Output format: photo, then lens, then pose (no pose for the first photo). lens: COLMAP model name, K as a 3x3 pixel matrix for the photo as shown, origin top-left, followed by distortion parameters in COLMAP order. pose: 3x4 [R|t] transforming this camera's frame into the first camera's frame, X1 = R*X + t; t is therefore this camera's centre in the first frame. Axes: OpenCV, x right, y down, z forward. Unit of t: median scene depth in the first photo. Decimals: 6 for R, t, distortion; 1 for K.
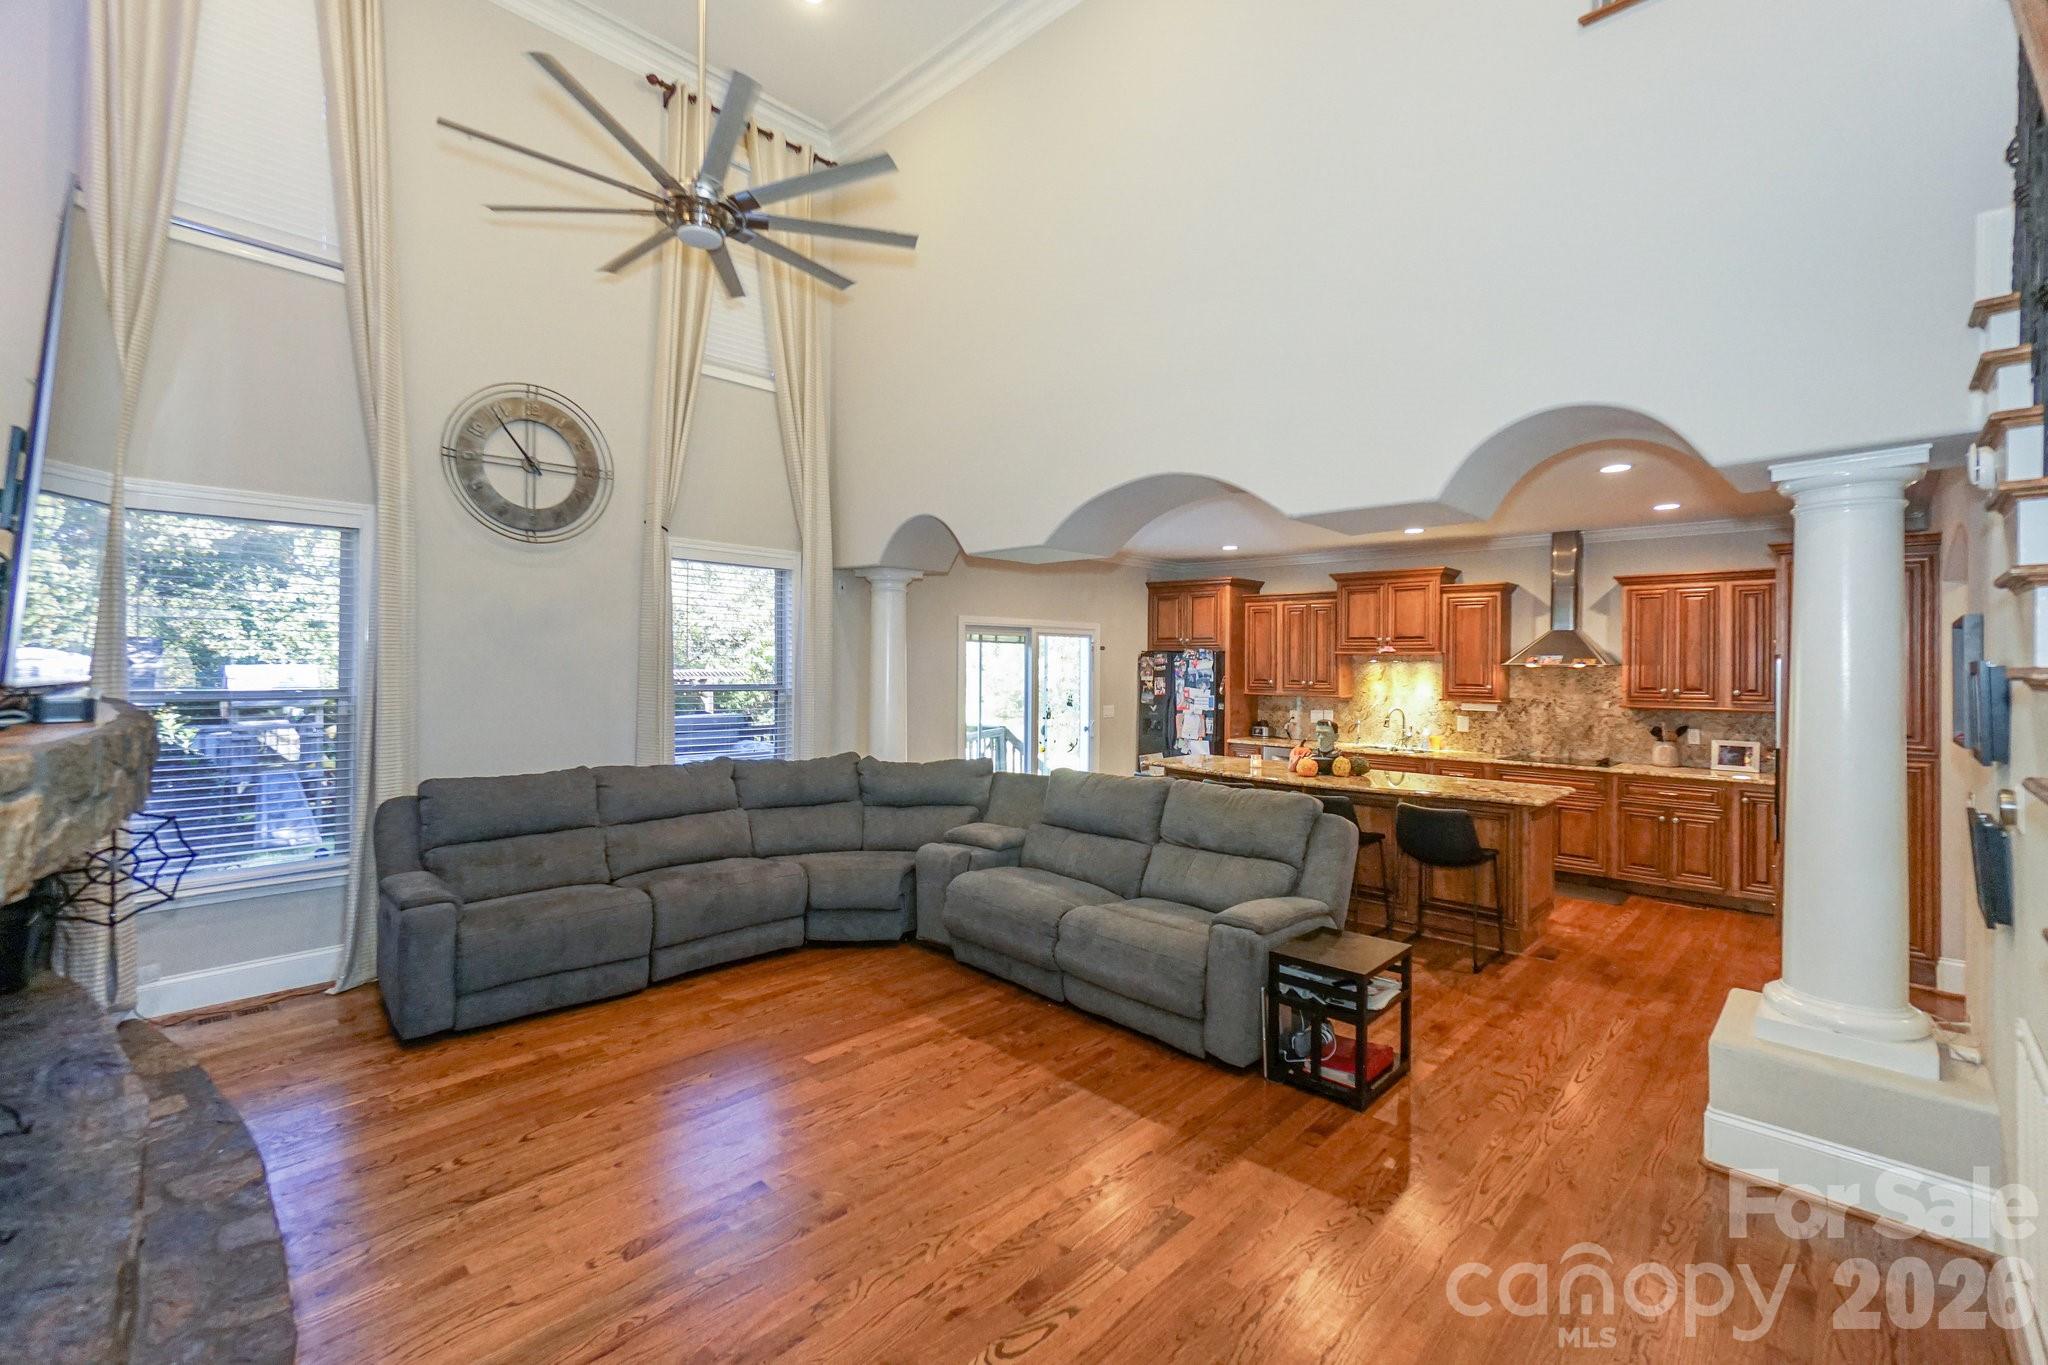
lens RADIAL K [[887.1, 0, 1024.2], [0, 887.1, 665.9], [0, 0, 1]] dist [-0.011601, 0.006939]
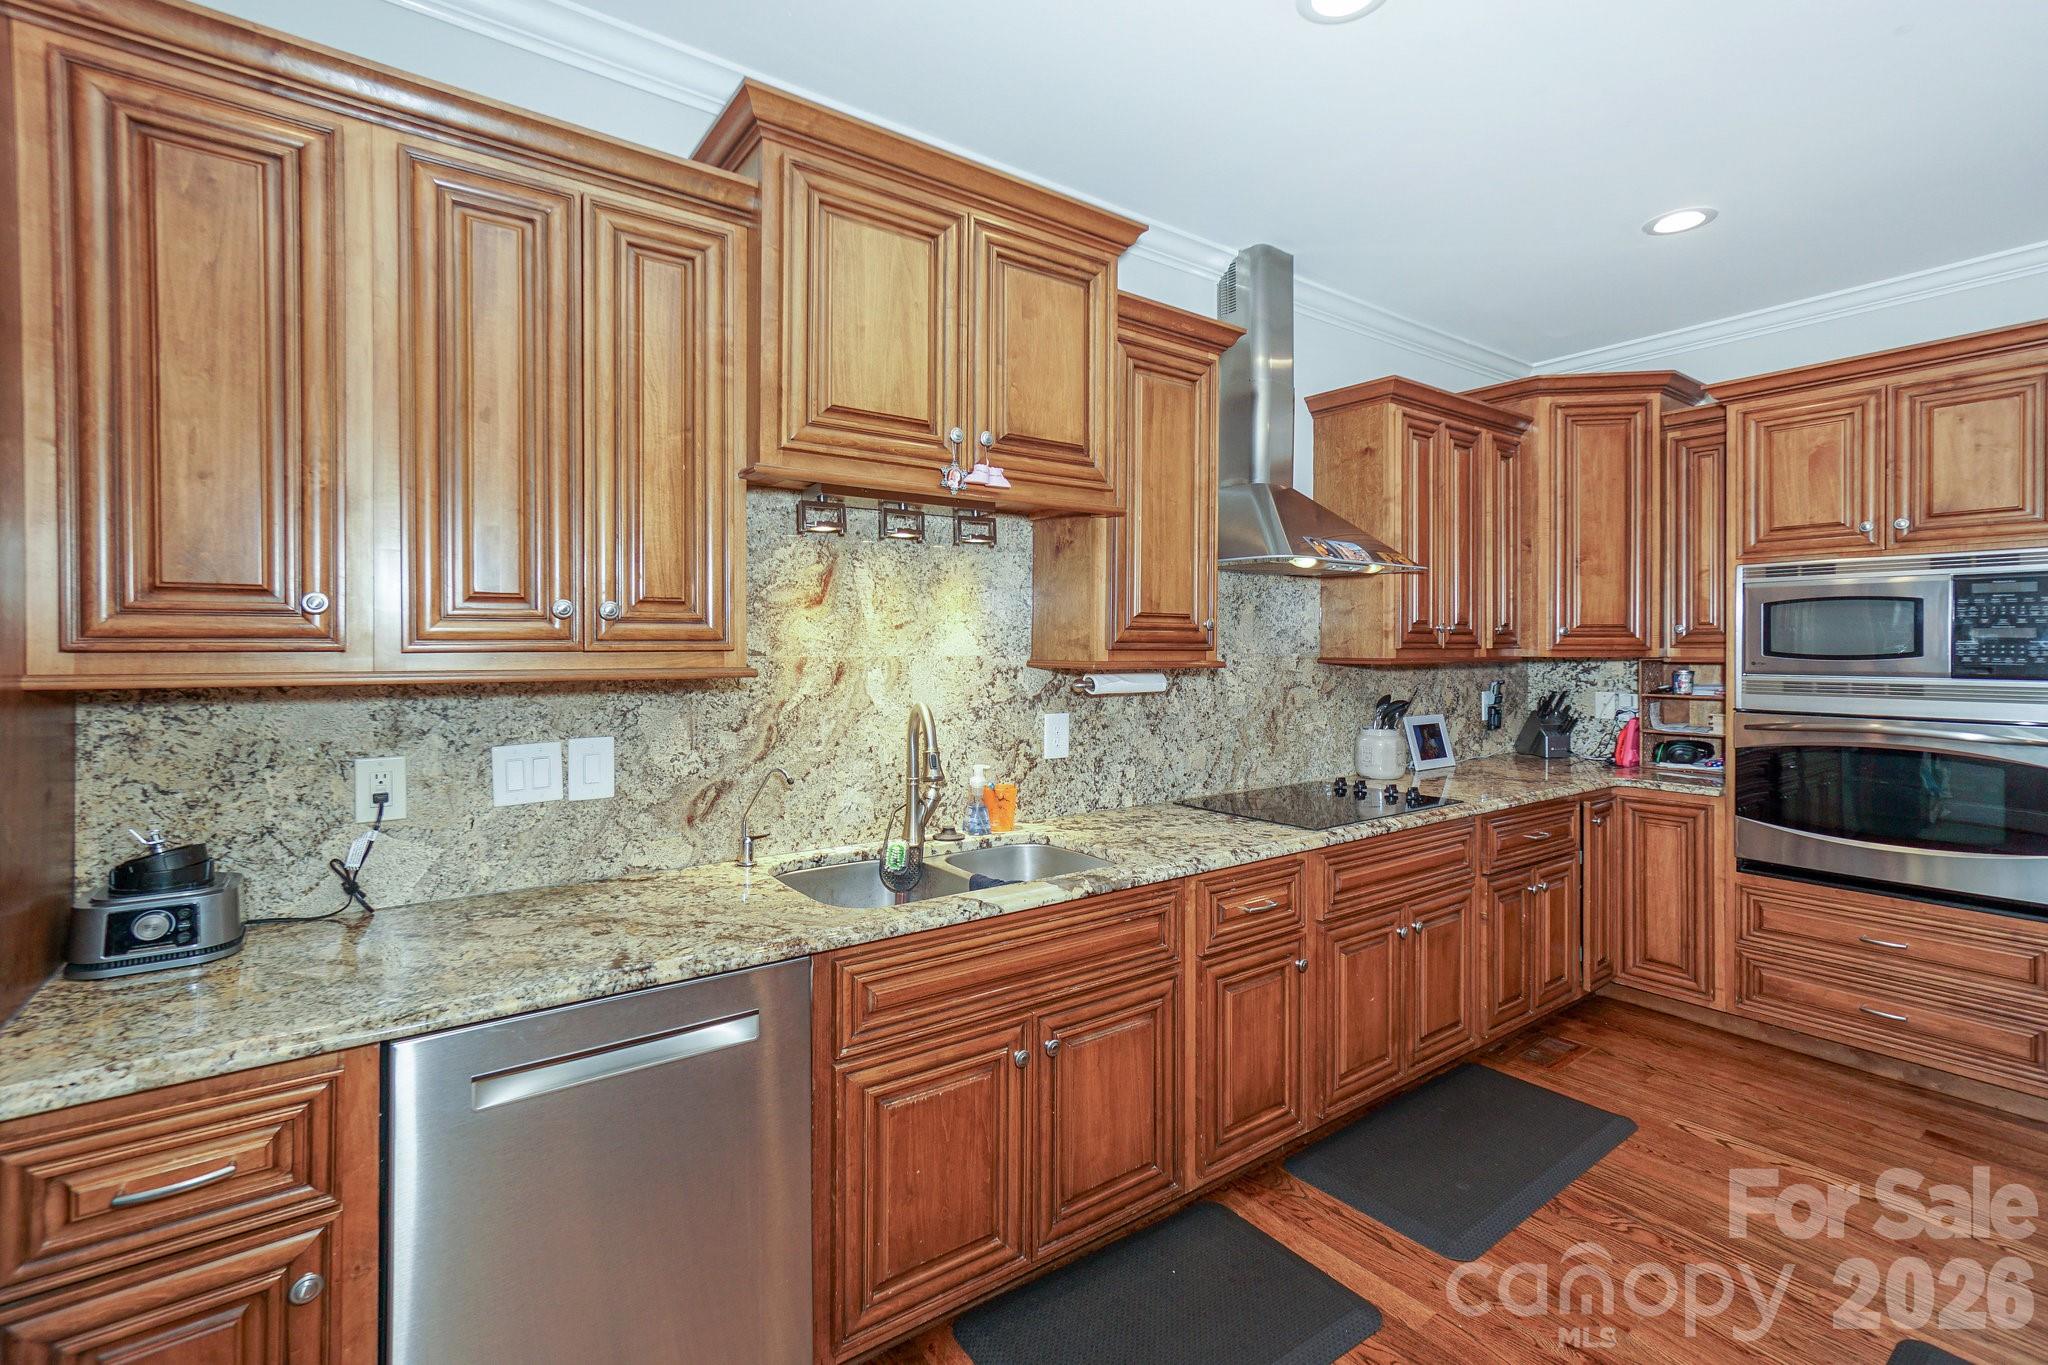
lens RADIAL K [[887.1, 0, 1048.9], [0, 887.1, 650.4], [0, 0, 1]] dist [-0.011601, 0.006939]
pose [[0.186247, -0.012585, 0.982422, 0.165498], [0.007427, 0.999907, 0.011401, 0.029103], [-0.982475, 0.005173, 0.186323, 0.948786]]
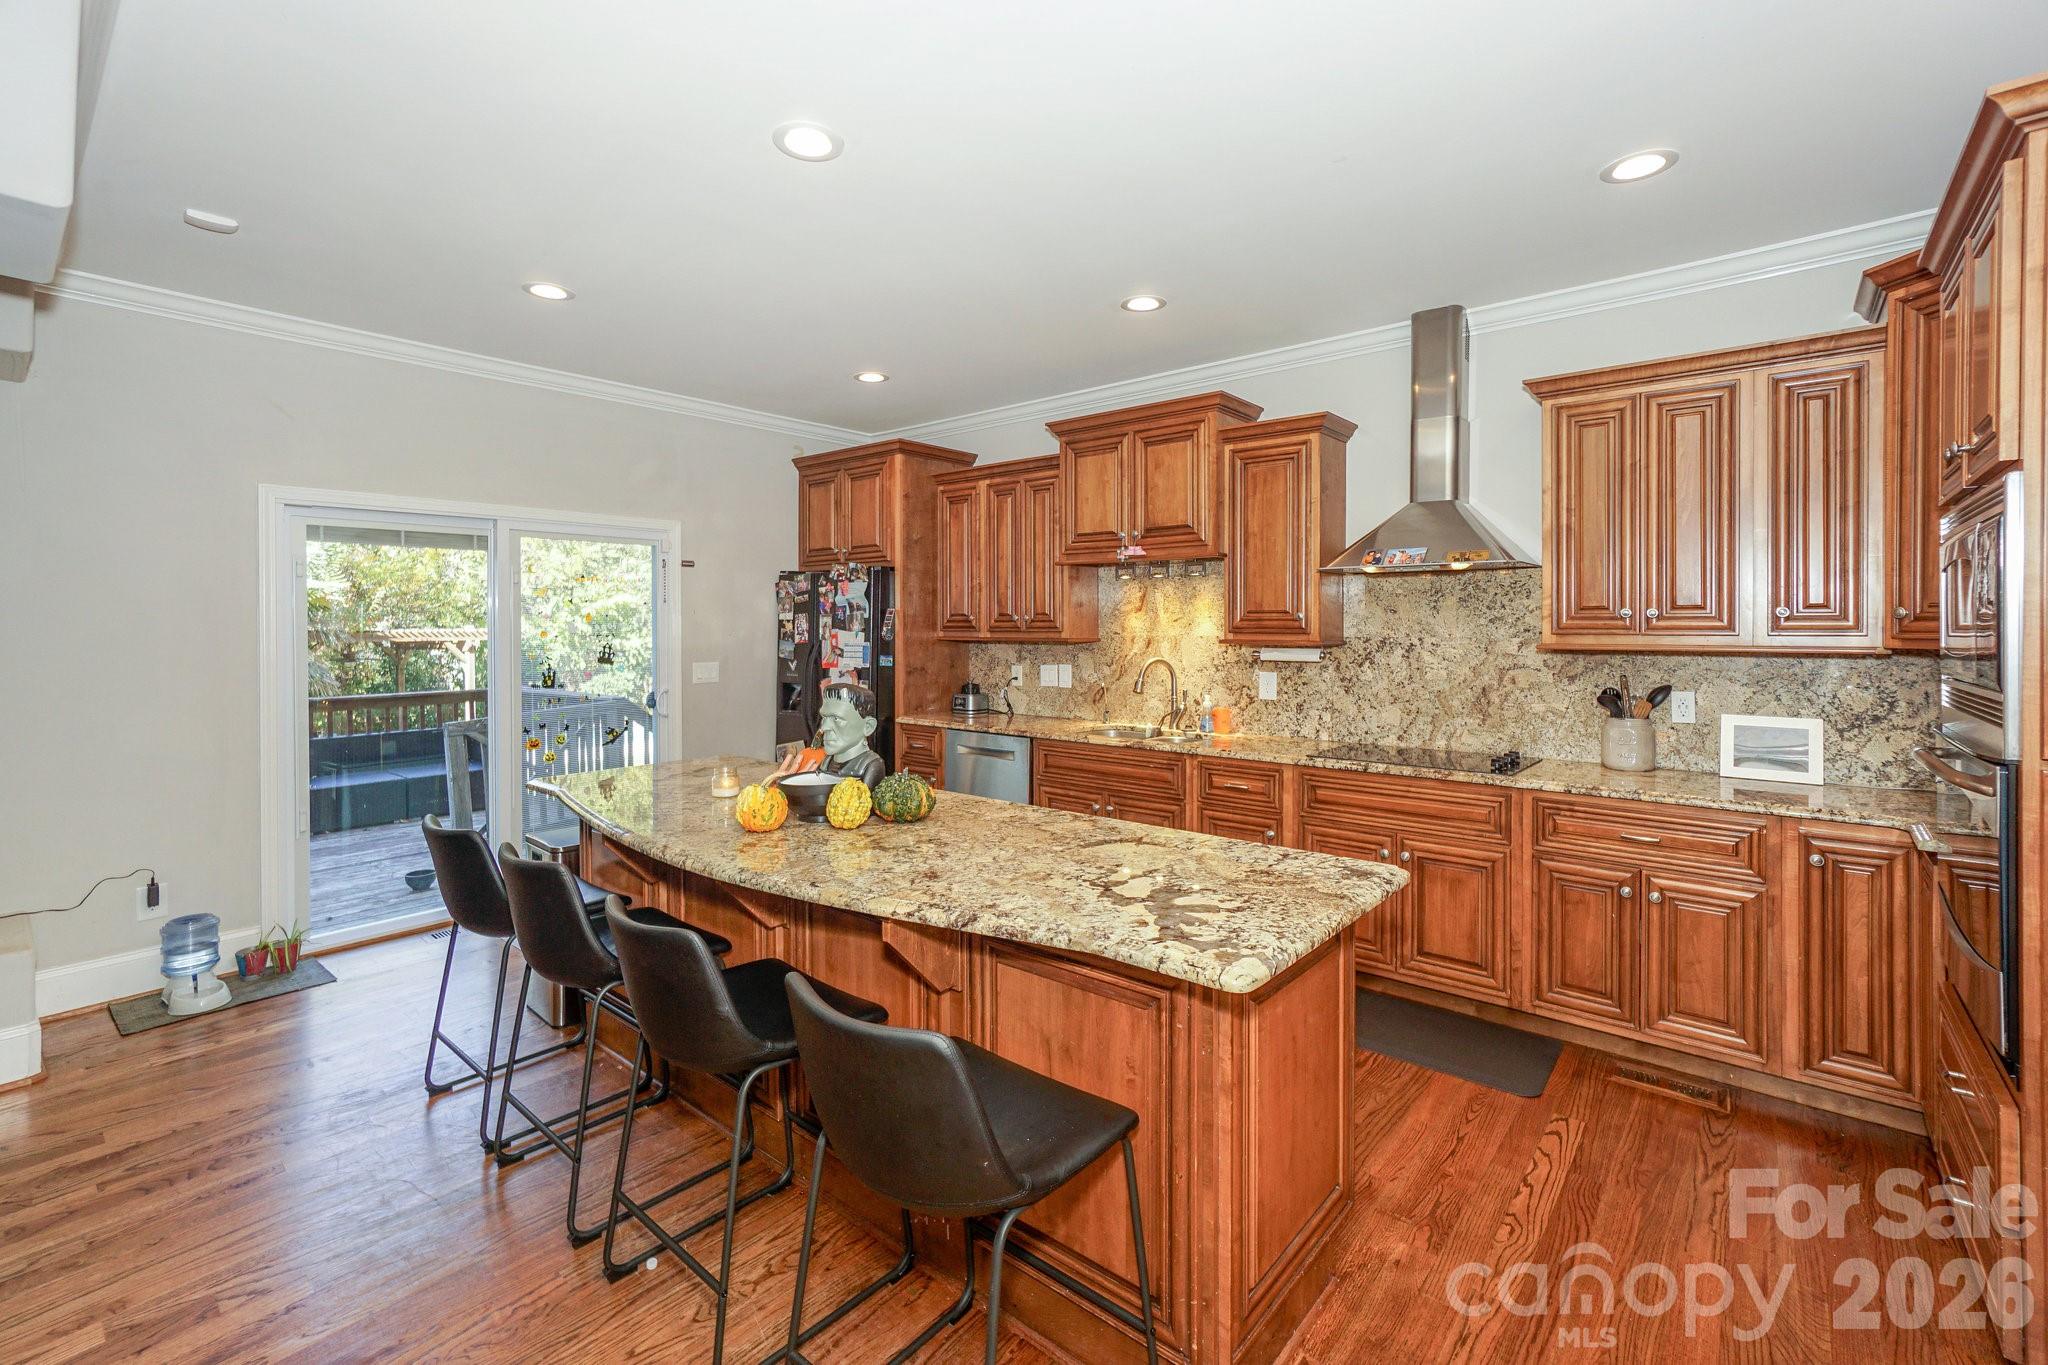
lens RADIAL K [[887.1, 0, 1044.4], [0, 887.1, 636.7], [0, 0, 1]] dist [-0.011601, 0.006939]
pose [[0.996813, -0.008807, 0.079283, 0.317205], [0.008246, 0.999939, 0.007390, 0.029840], [-0.079344, -0.006713, 0.996825, 0.466236]]
